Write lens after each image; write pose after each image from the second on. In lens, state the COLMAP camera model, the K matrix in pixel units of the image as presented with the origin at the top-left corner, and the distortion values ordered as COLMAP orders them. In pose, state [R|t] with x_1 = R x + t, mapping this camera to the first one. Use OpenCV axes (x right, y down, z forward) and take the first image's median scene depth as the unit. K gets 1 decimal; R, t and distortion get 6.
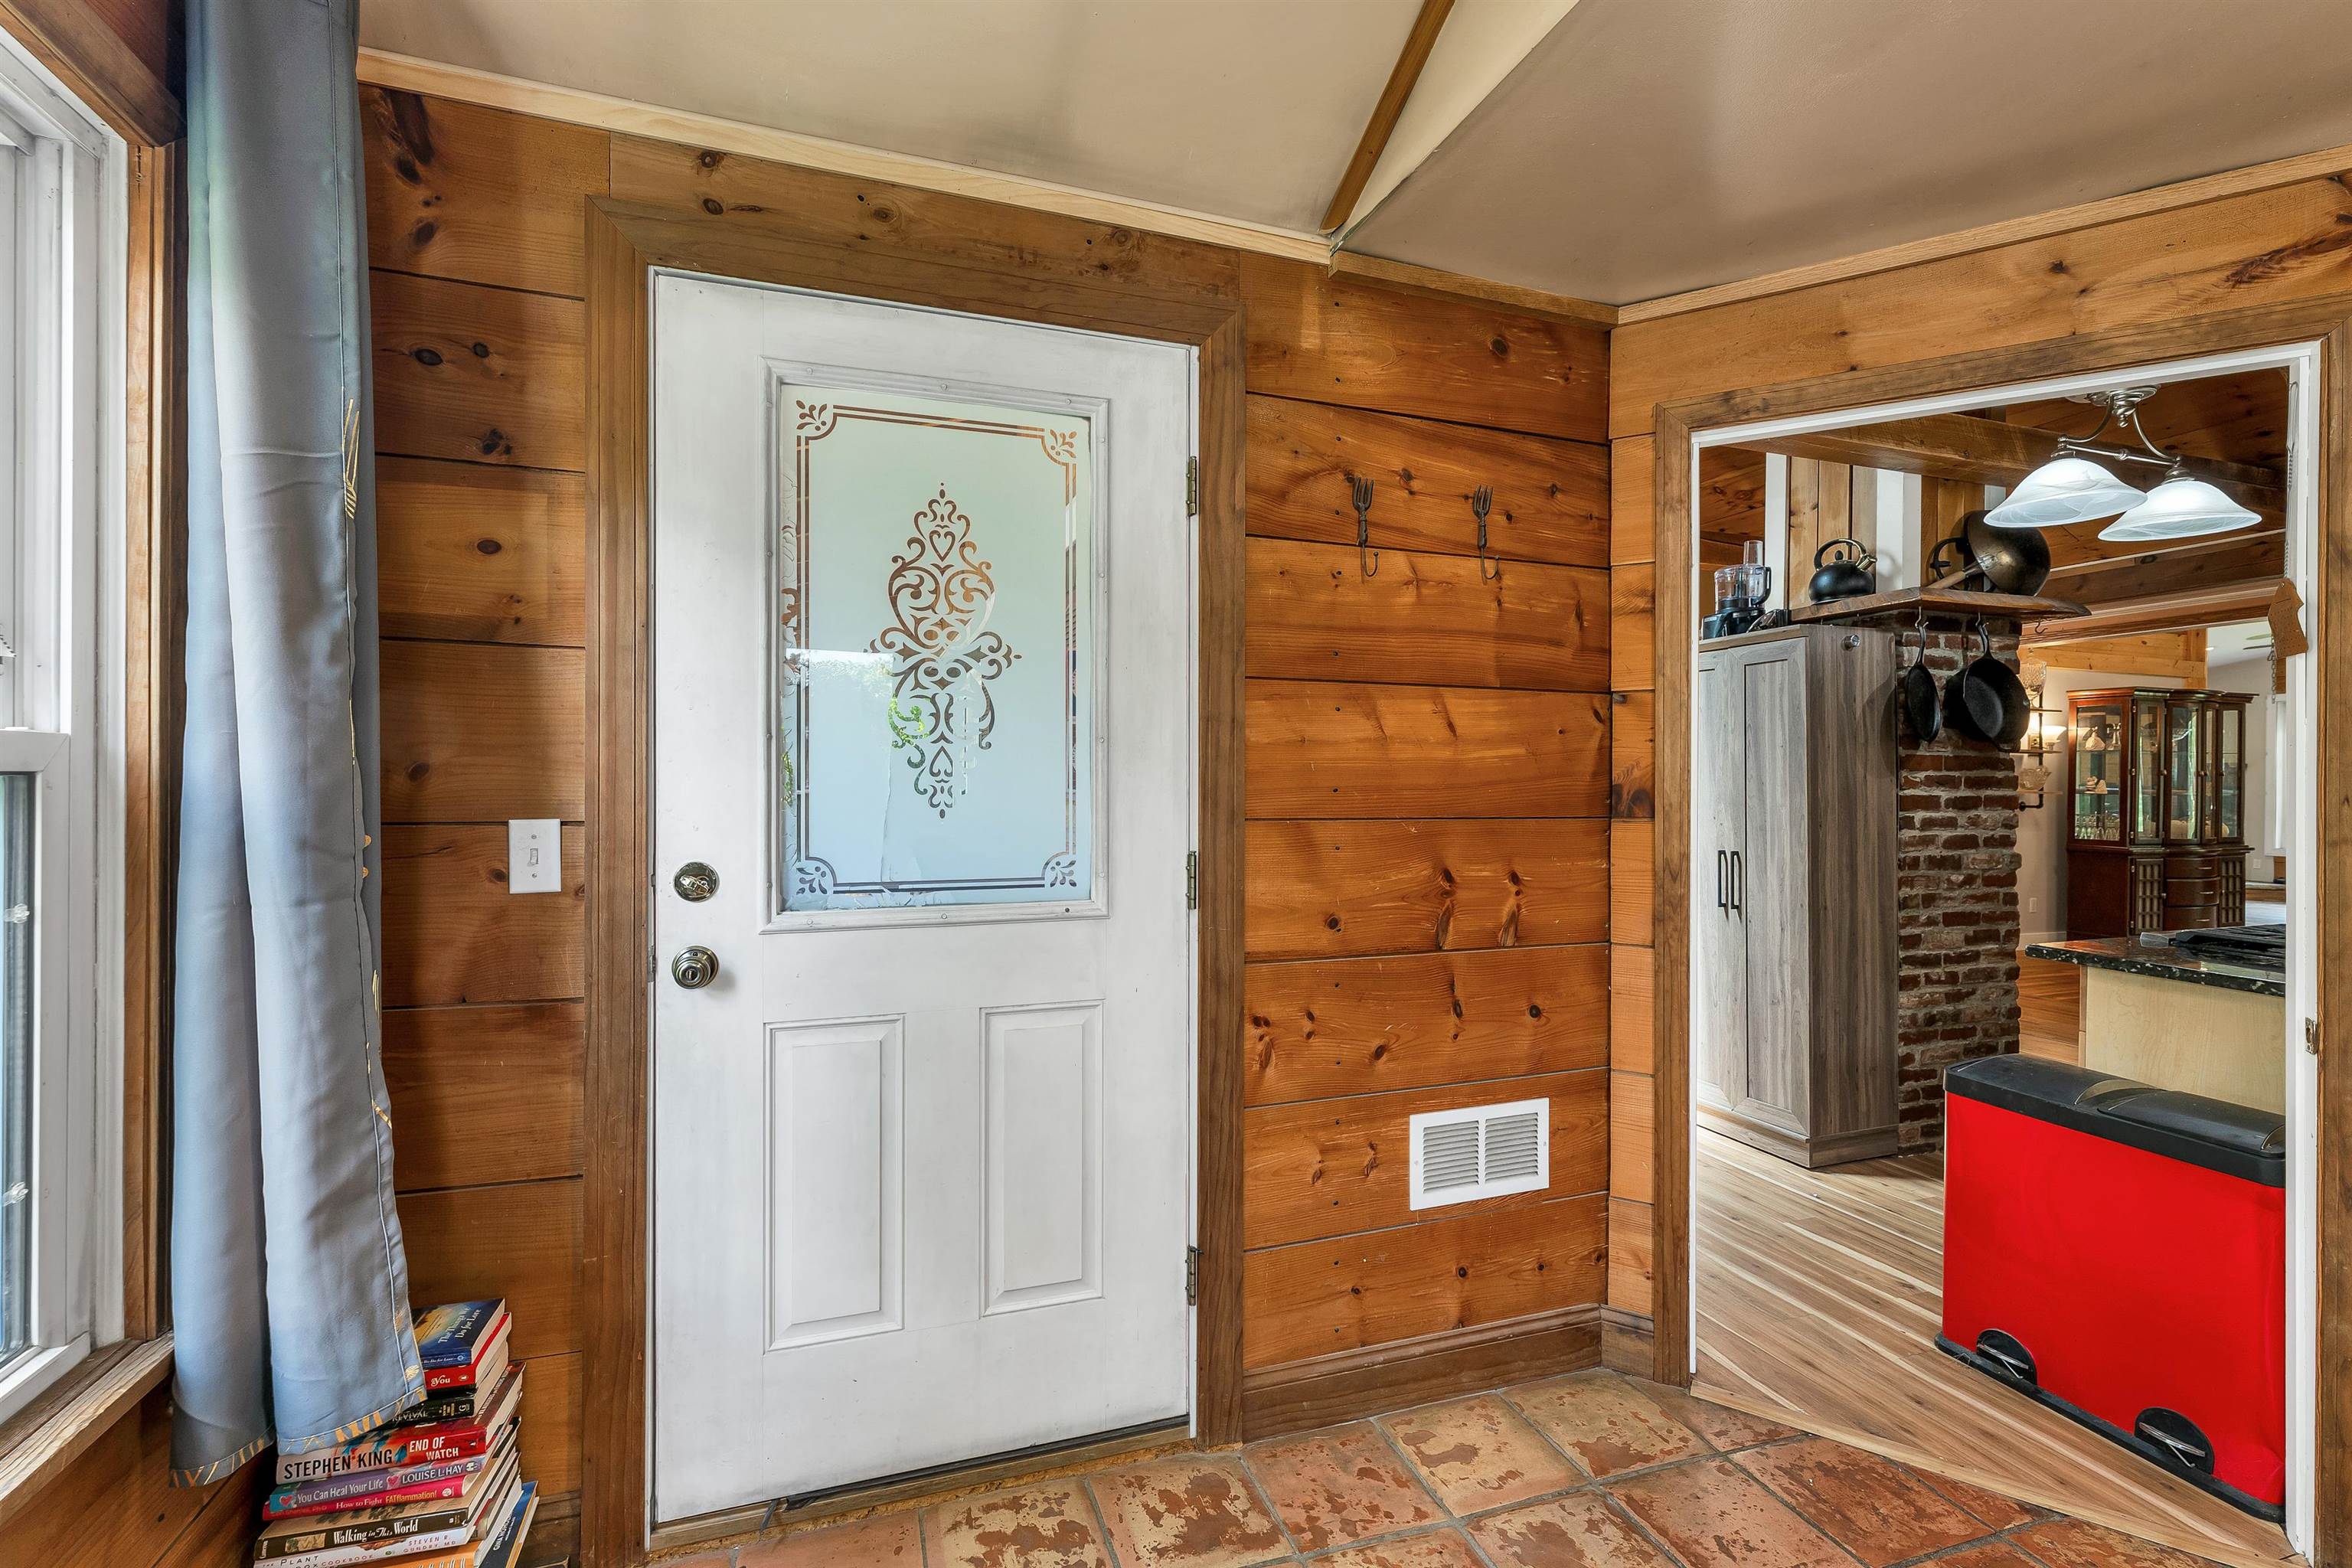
lens RADIAL K [[1005.2, 0, 1165.0], [0, 1005.2, 774.1], [0, 0, 1]] dist [-0.000212, -0.000452]
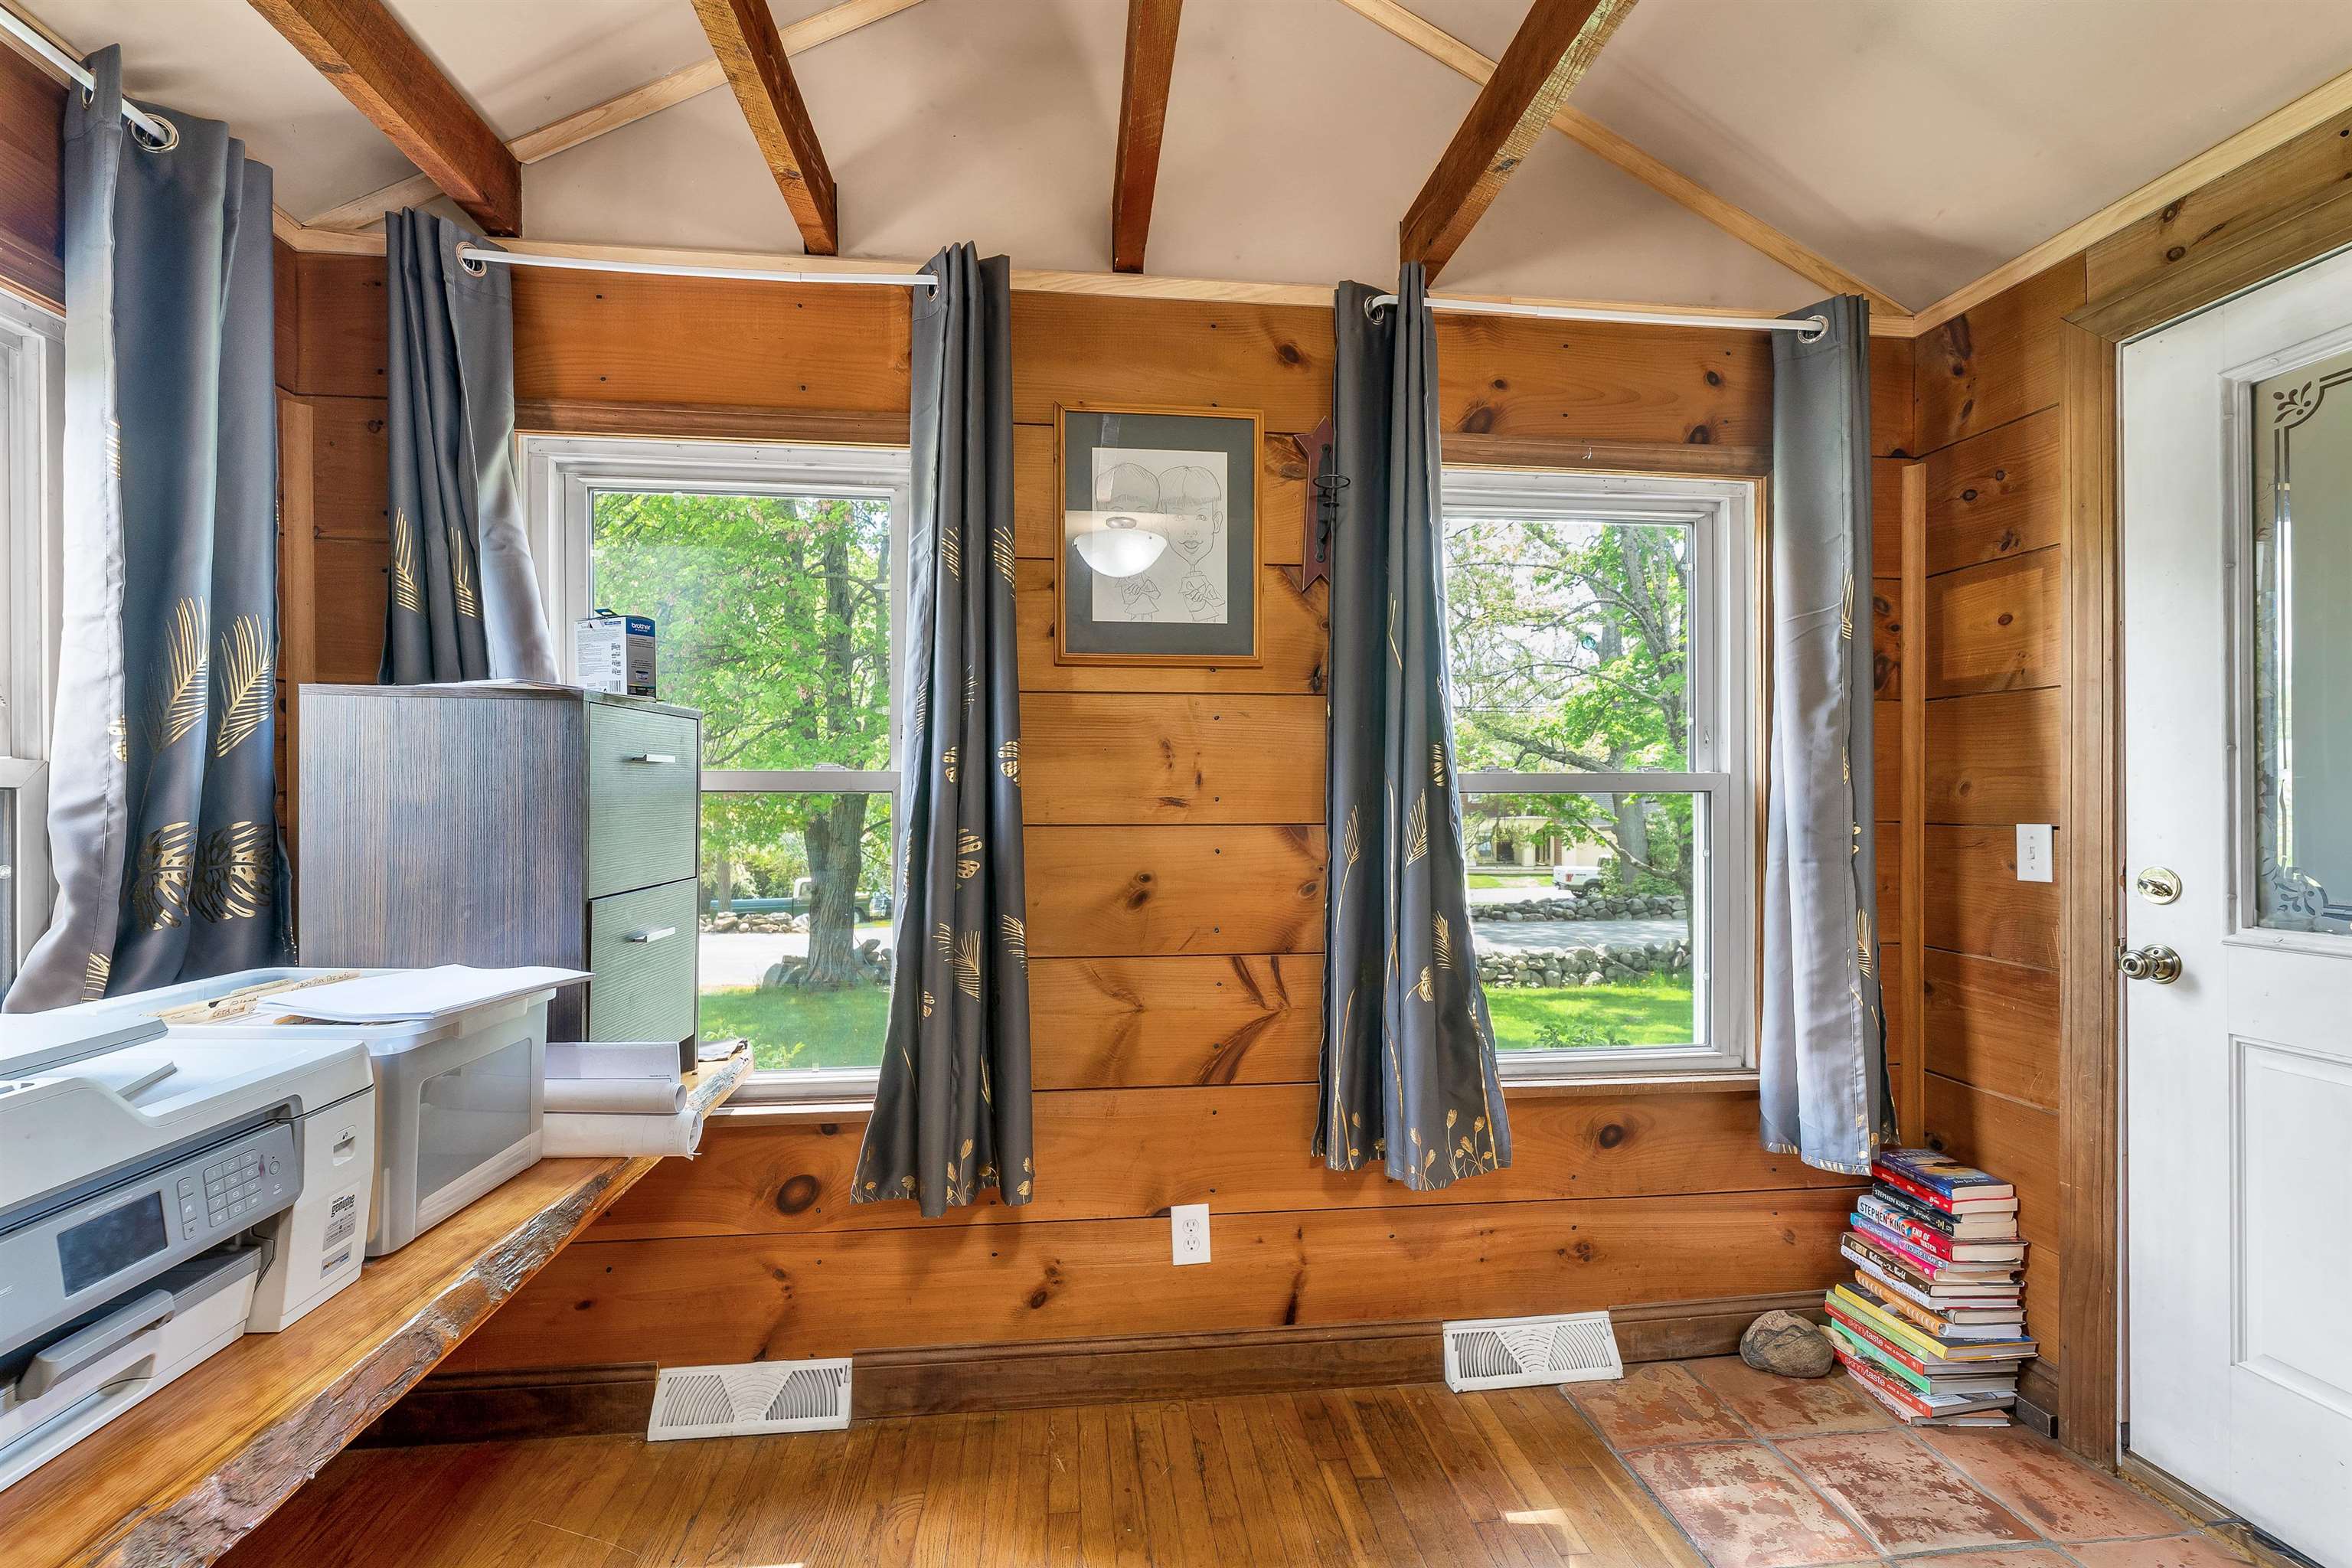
lens RADIAL K [[1005.2, 0, 1169.6], [0, 1005.2, 790.3], [0, 0, 1]] dist [-0.000212, -0.000452]
pose [[-0.214711, -0.017559, -0.976520, 0.864079], [0.001347, 0.999832, -0.018274, 0.023402], [0.976677, -0.005239, -0.214651, 0.196391]]
